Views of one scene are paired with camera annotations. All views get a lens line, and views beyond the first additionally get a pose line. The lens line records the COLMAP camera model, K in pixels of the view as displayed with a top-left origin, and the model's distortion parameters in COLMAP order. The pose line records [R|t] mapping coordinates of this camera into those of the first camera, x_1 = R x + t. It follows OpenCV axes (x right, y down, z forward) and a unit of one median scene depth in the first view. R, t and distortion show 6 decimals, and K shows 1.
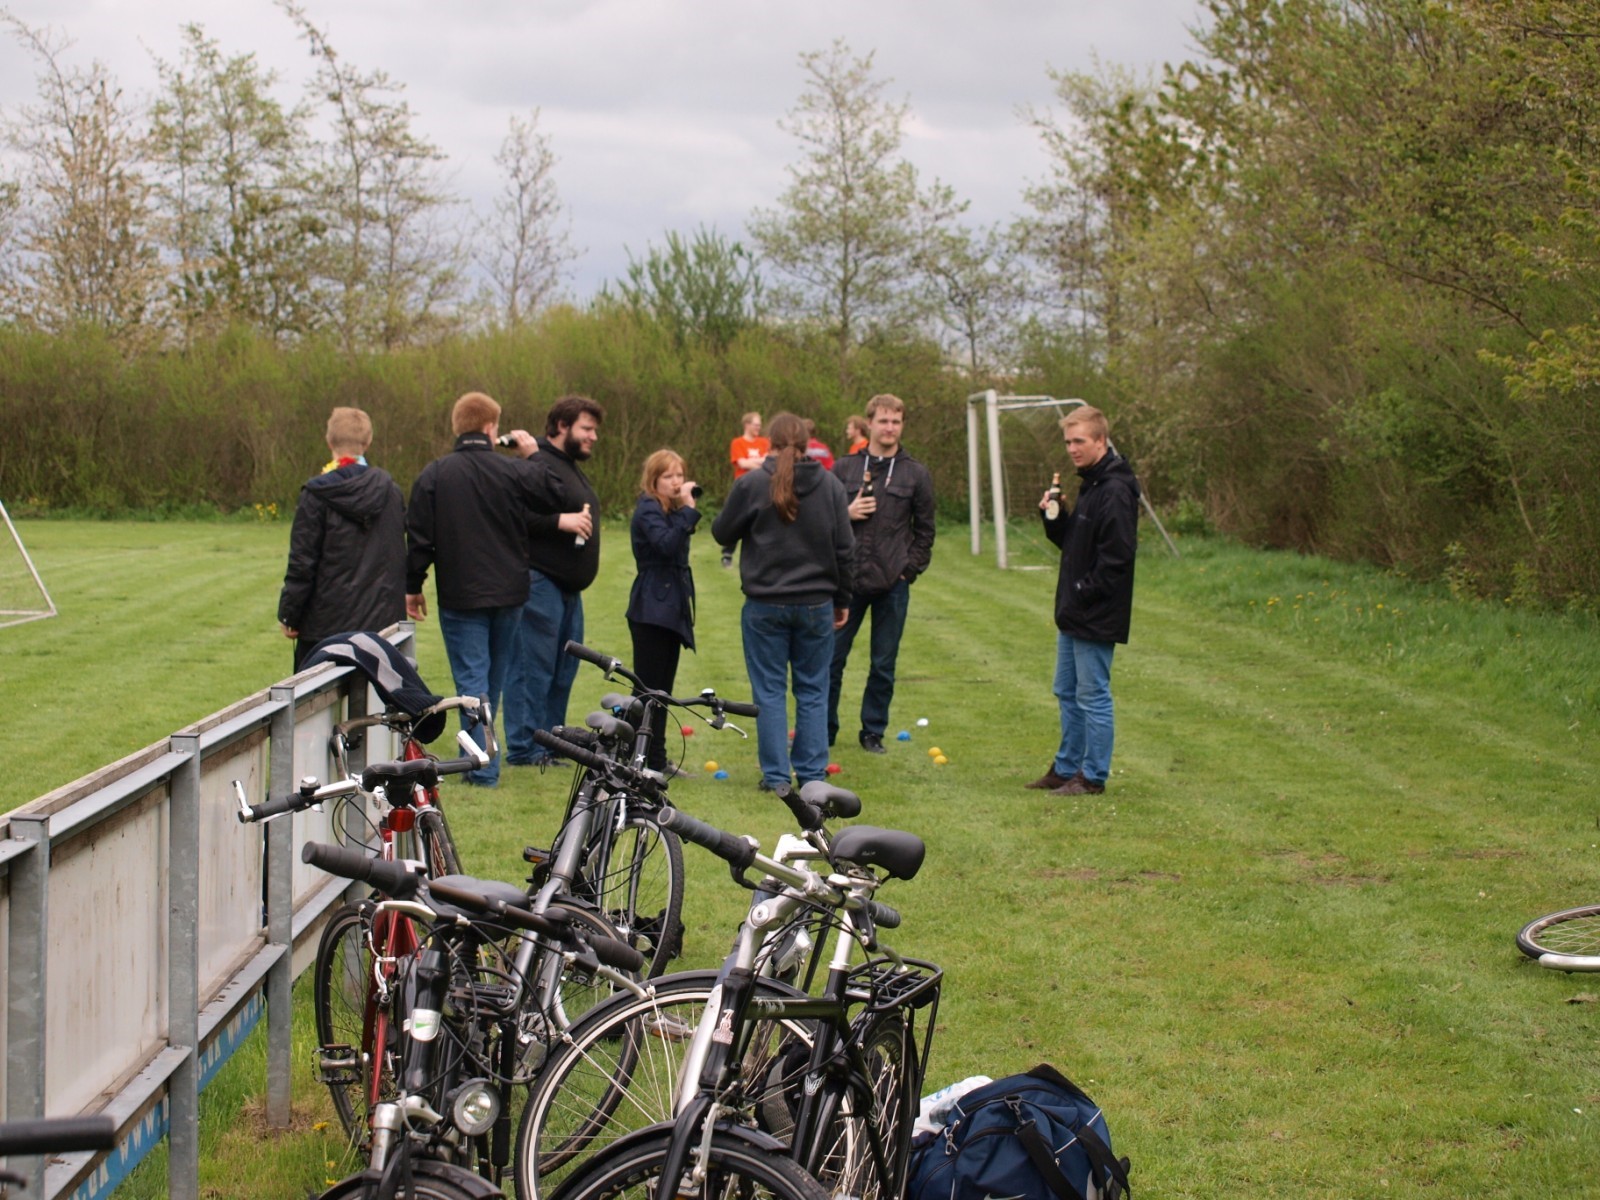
lens RADIAL K [[3724.1, 0, 800.0], [0, 3724.1, 600.0], [0, 0, 1]] dist [-1.321397, -0.163061]
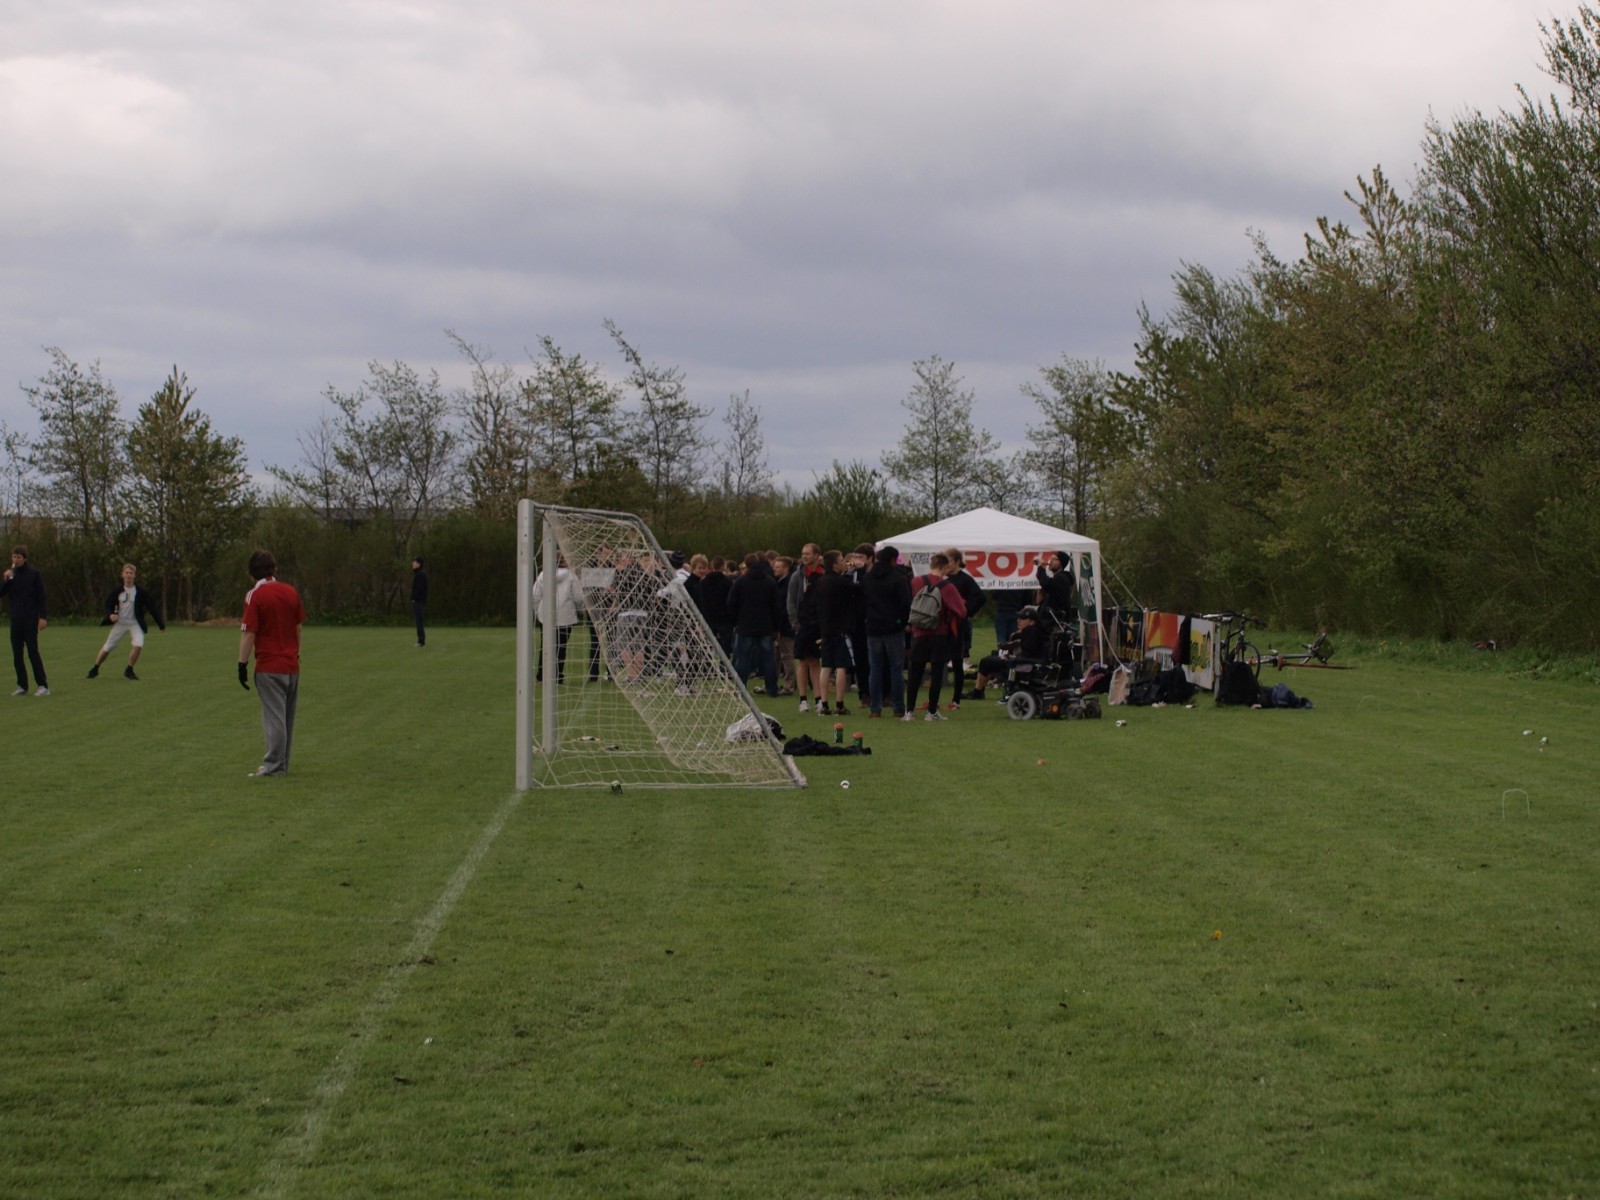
lens RADIAL K [[3731.7, 0, 800.0], [0, 3731.7, 600.0], [0, 0, 1]] dist [-4.291718, -0.069382]
pose [[0.999065, -0.024066, 0.035925, -0.117320], [0.025508, 0.998864, -0.040243, 0.035590], [-0.034916, 0.041121, 0.998544, -0.762390]]
